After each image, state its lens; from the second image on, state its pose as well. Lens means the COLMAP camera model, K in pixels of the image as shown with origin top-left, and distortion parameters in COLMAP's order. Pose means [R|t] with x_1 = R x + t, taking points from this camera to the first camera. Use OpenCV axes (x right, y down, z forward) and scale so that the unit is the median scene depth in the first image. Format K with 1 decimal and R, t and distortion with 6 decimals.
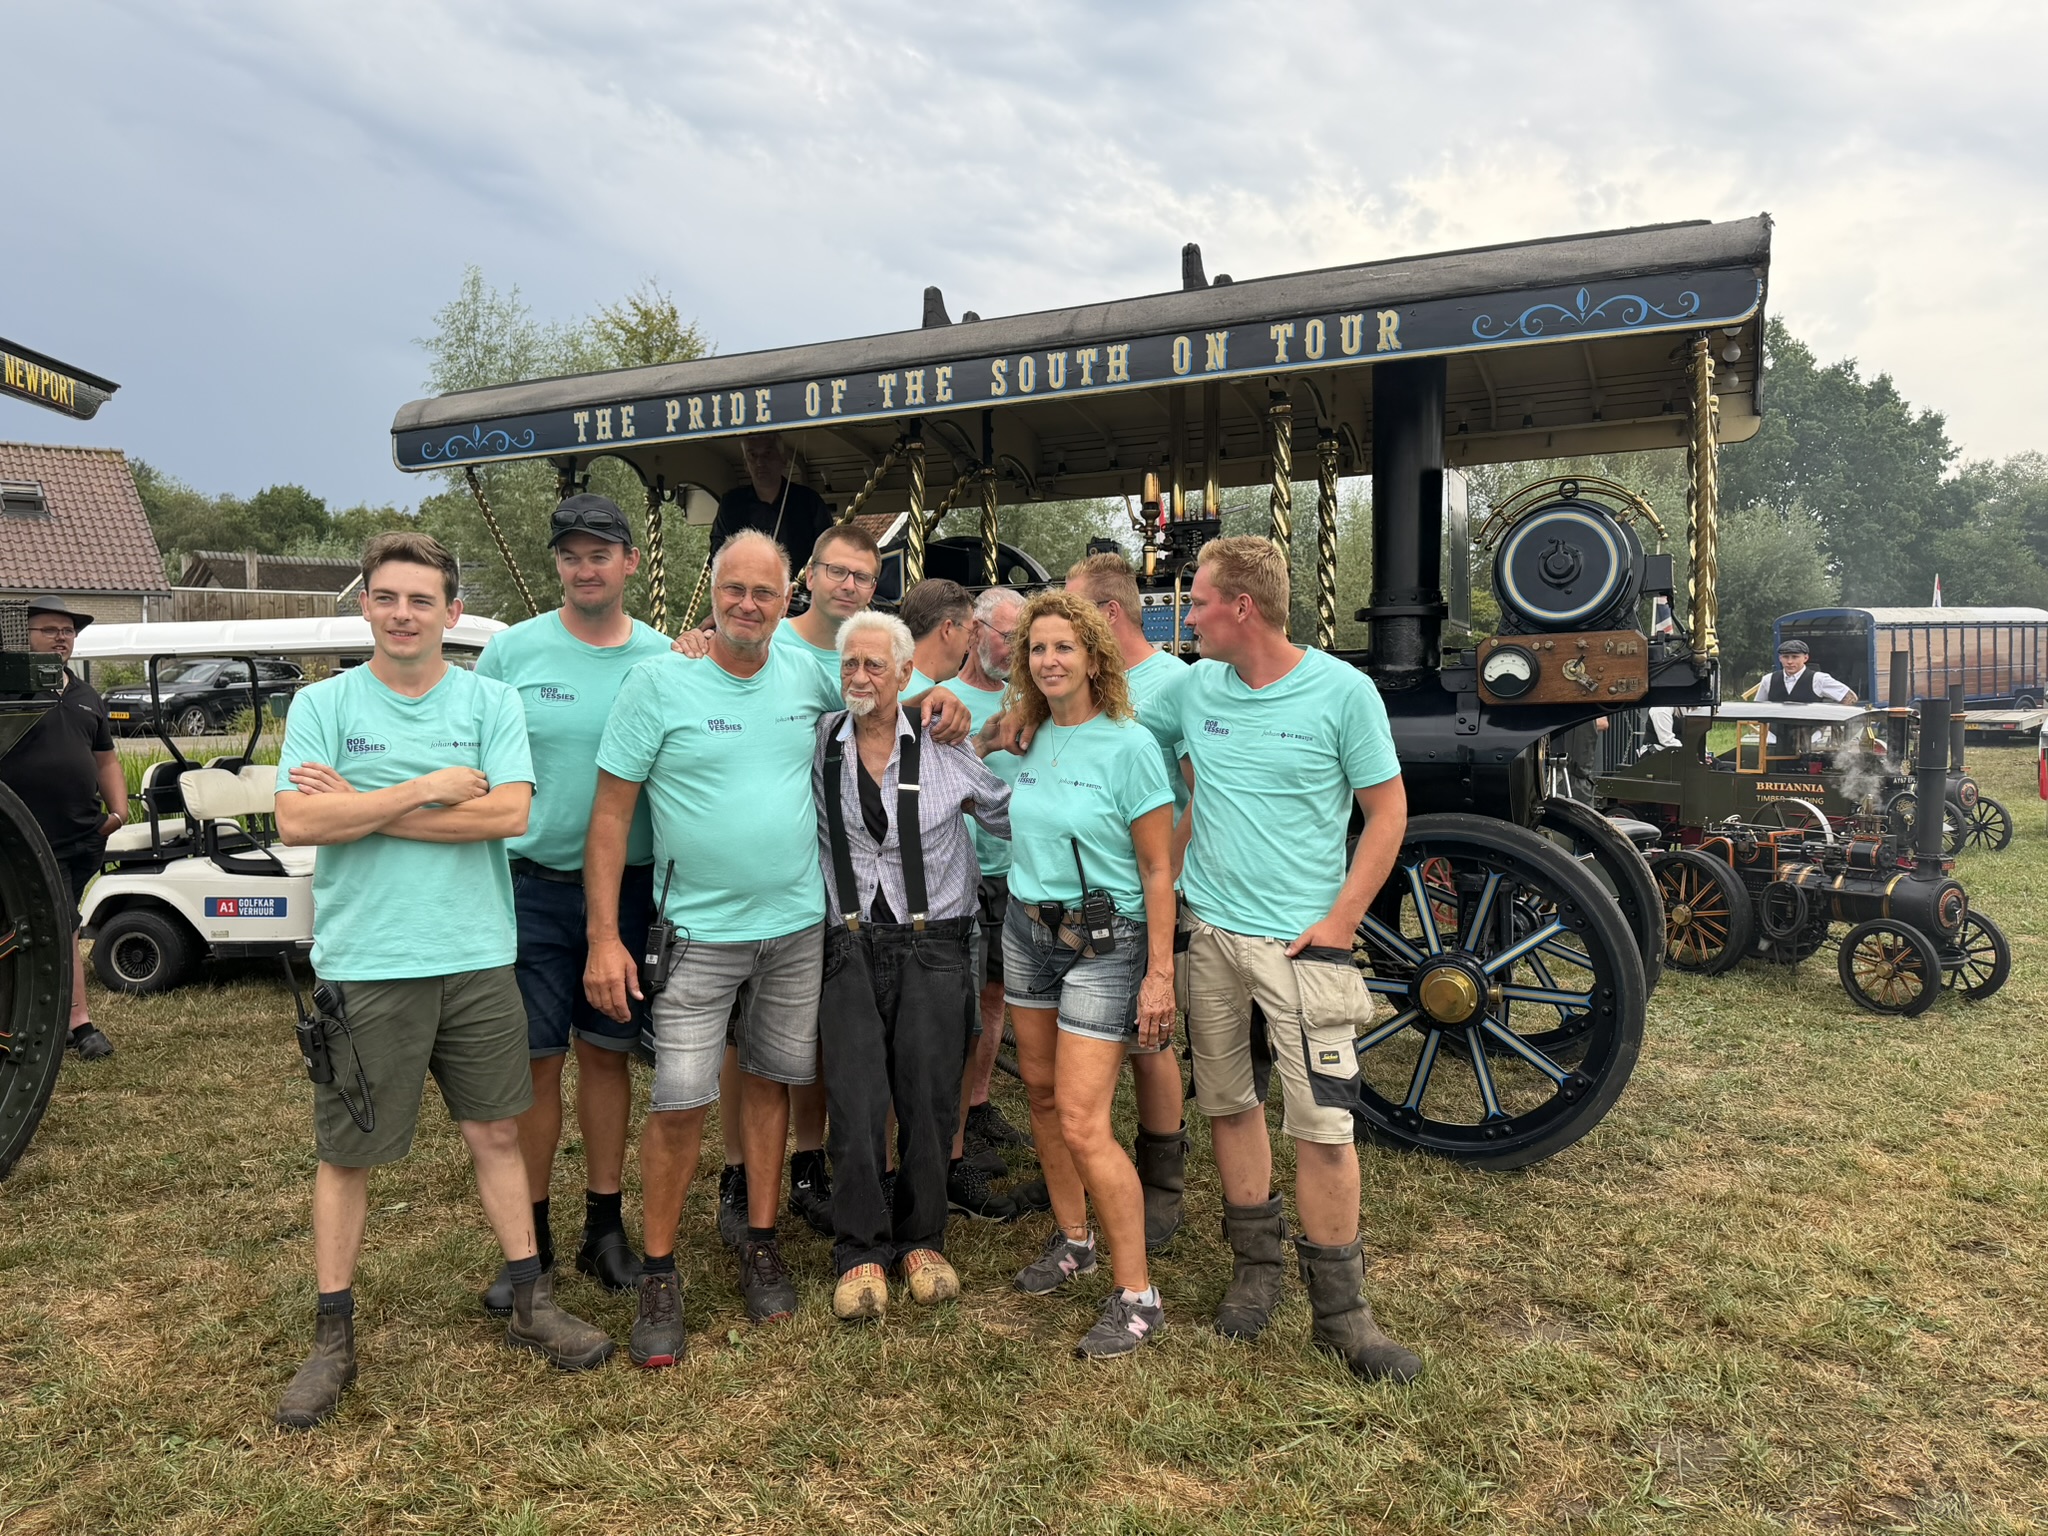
lens RADIAL K [[1479.3, 0, 1030.1], [0, 1479.3, 780.9], [0, 0, 1]] dist [0.105293, -0.138855]
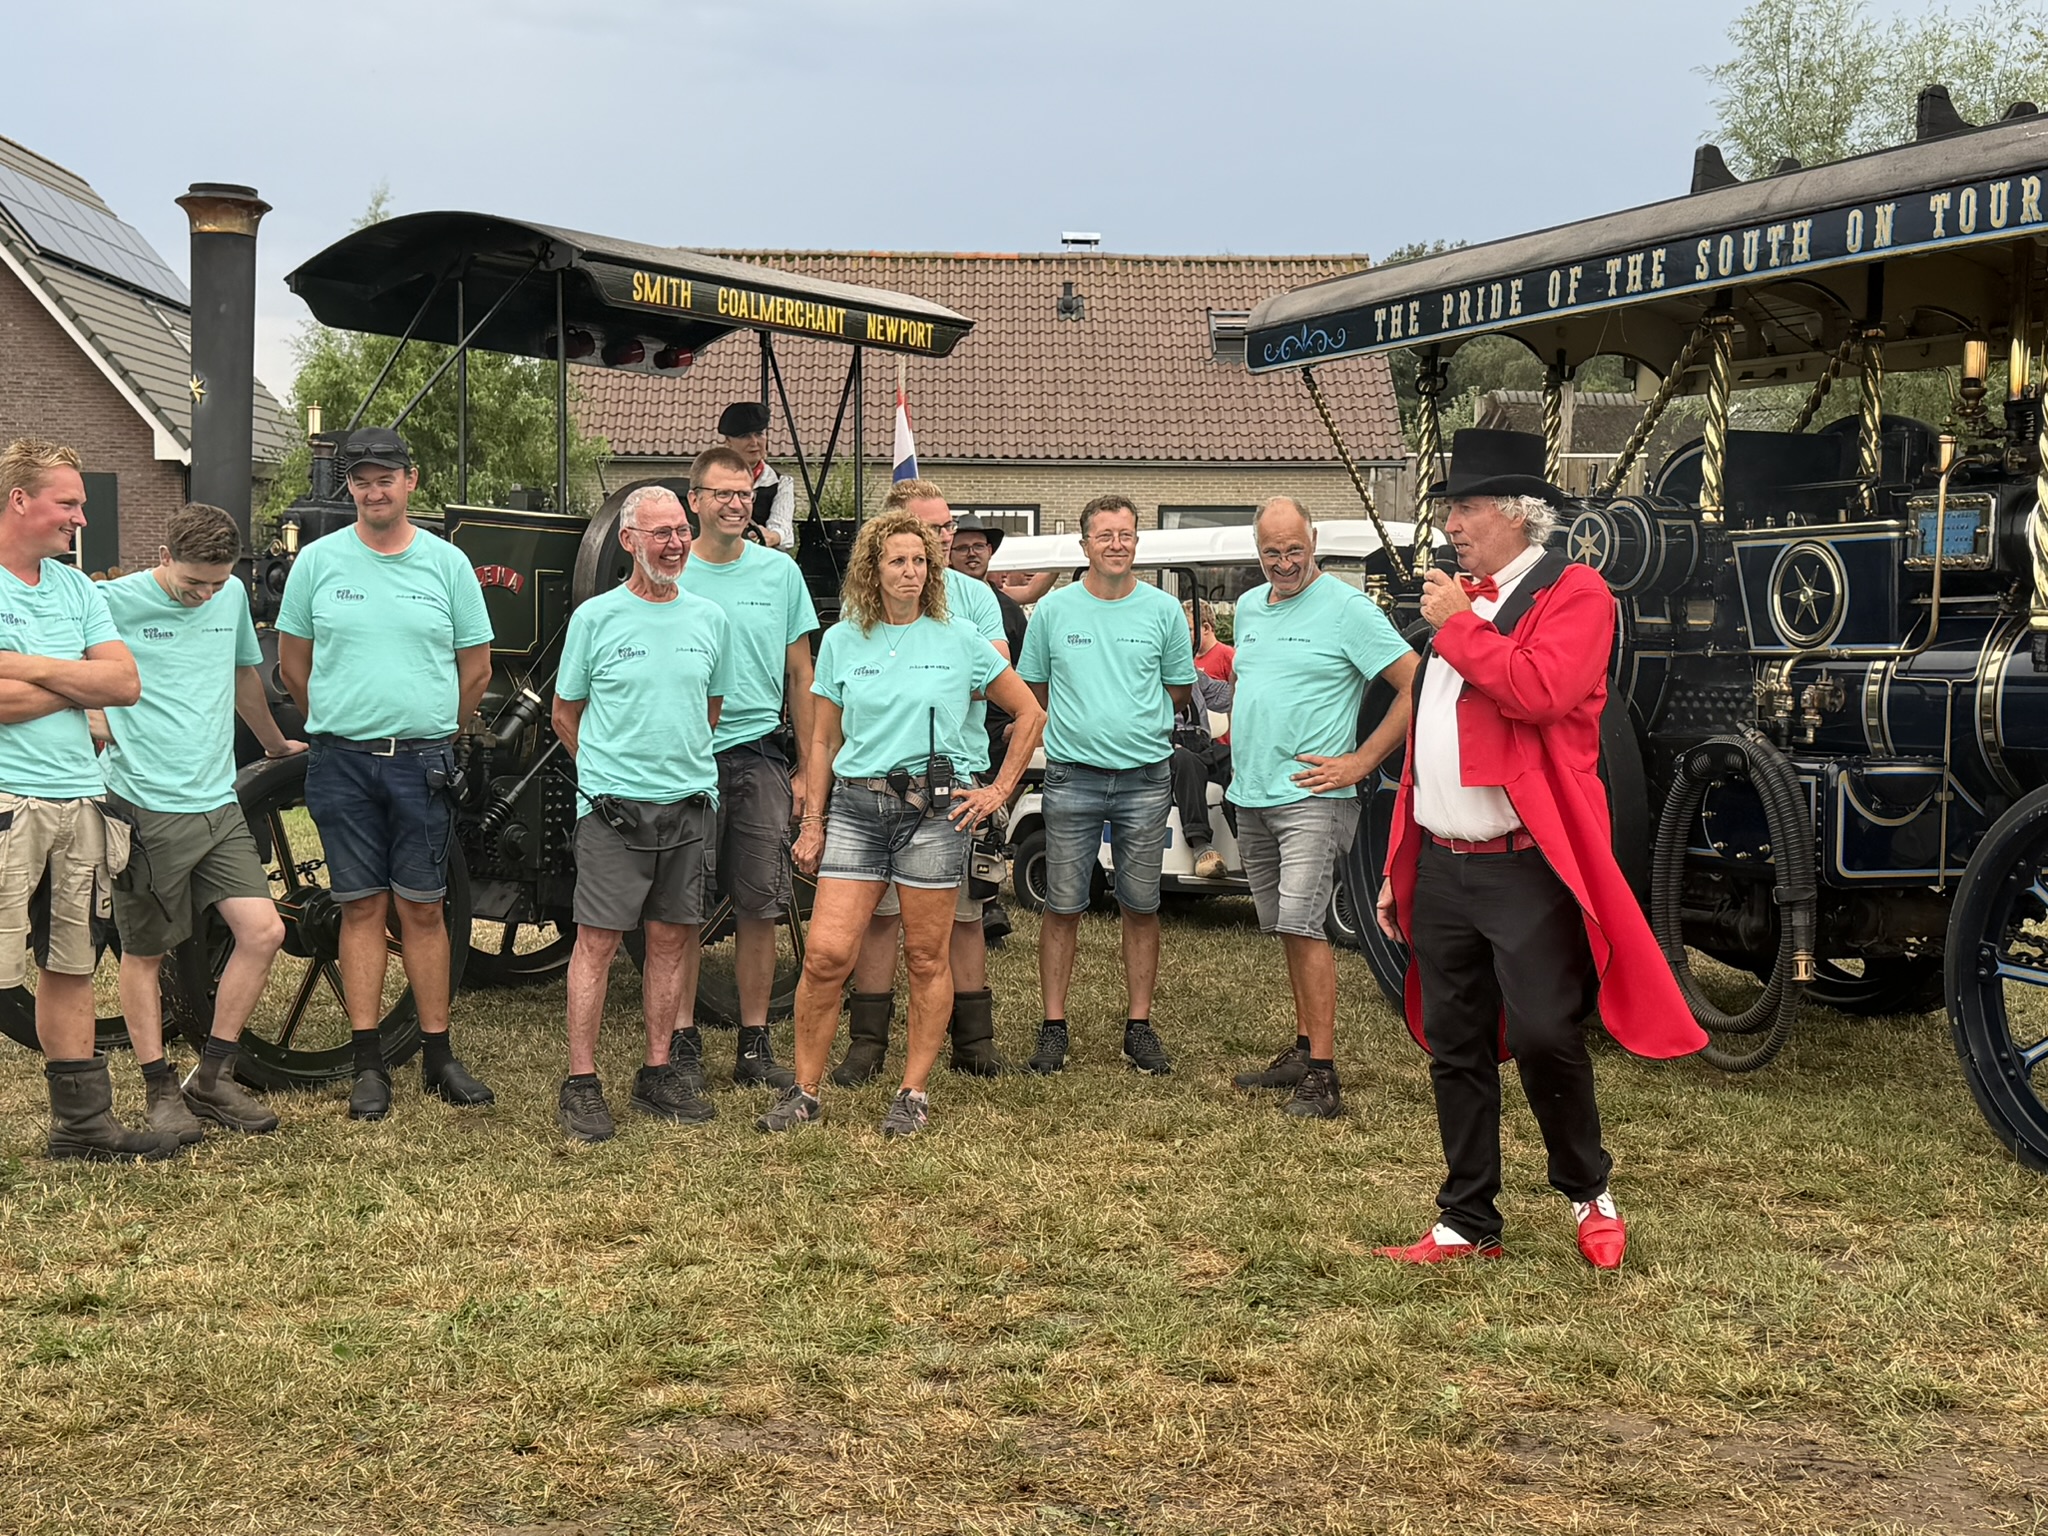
lens RADIAL K [[2804.4, 0, 996.5], [0, 2804.4, 766.4], [0, 0, 1]] dist [0.176991, -0.368663]
pose [[0.757801, 0.052610, -0.650361, 0.789513], [-0.056389, 0.998295, 0.015052, 0.028734], [0.650045, 0.025267, 0.759476, -0.559179]]
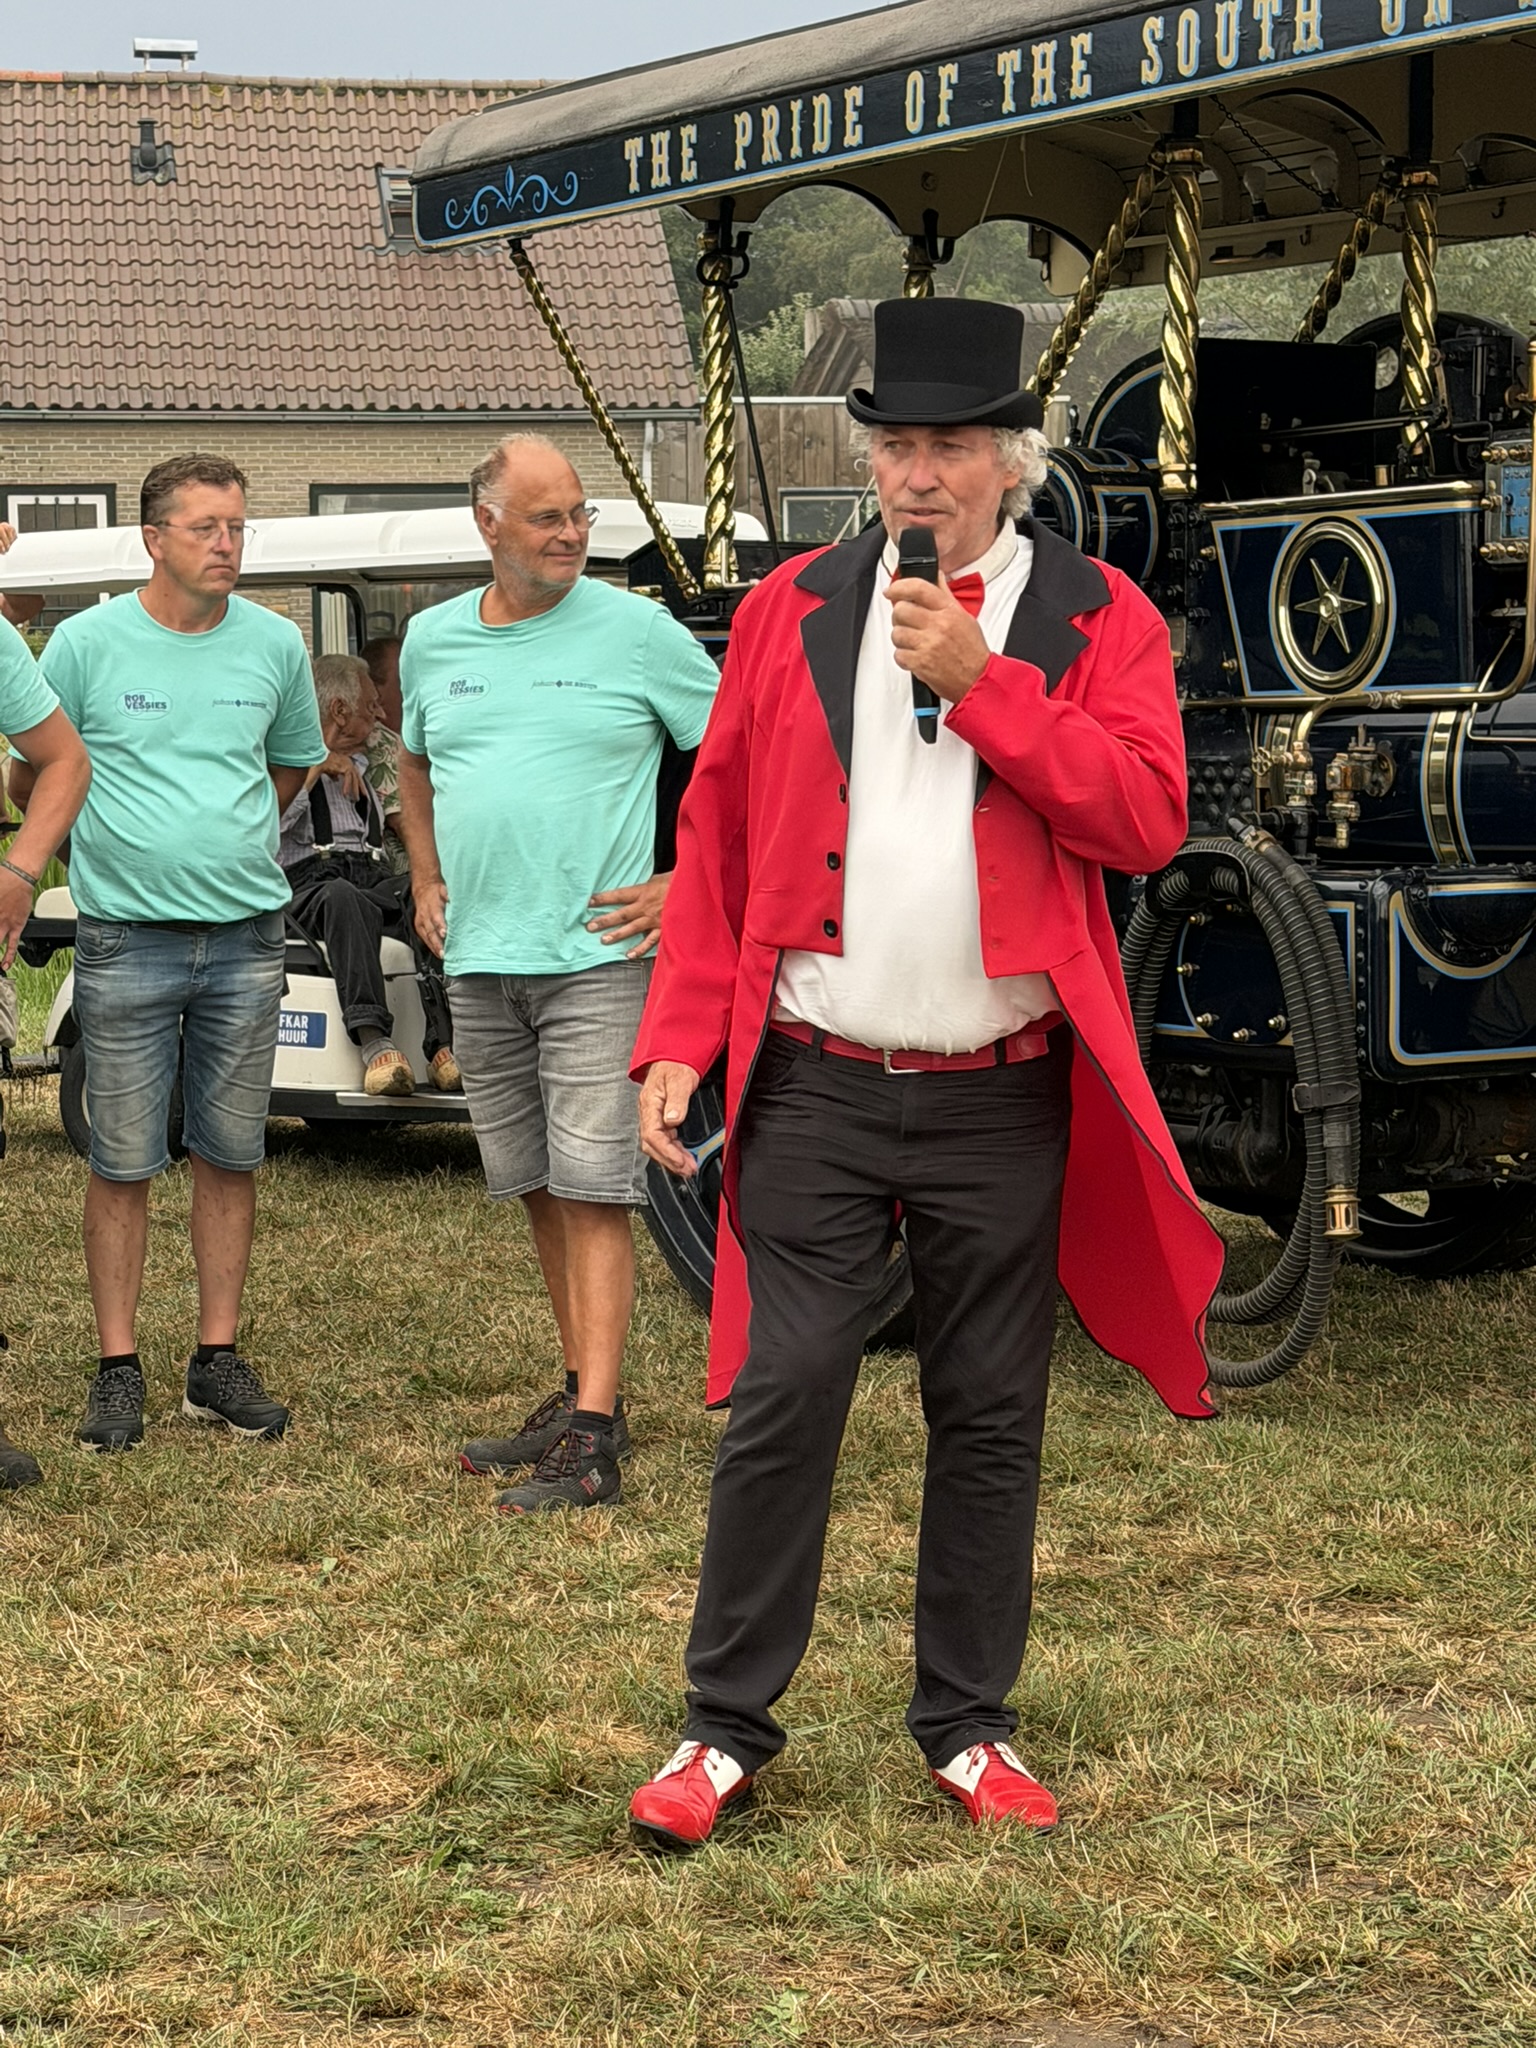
lens RADIAL K [[4395.5, 0, 816.7], [0, 4395.5, 1045.3], [0, 0, 1]] dist [0.111563, 0.284150]
pose [[0.856087, 0.045349, -0.514839, 0.722742], [-0.027959, 0.998748, 0.041483, 0.023619], [0.516076, -0.021119, 0.856283, -0.438021]]
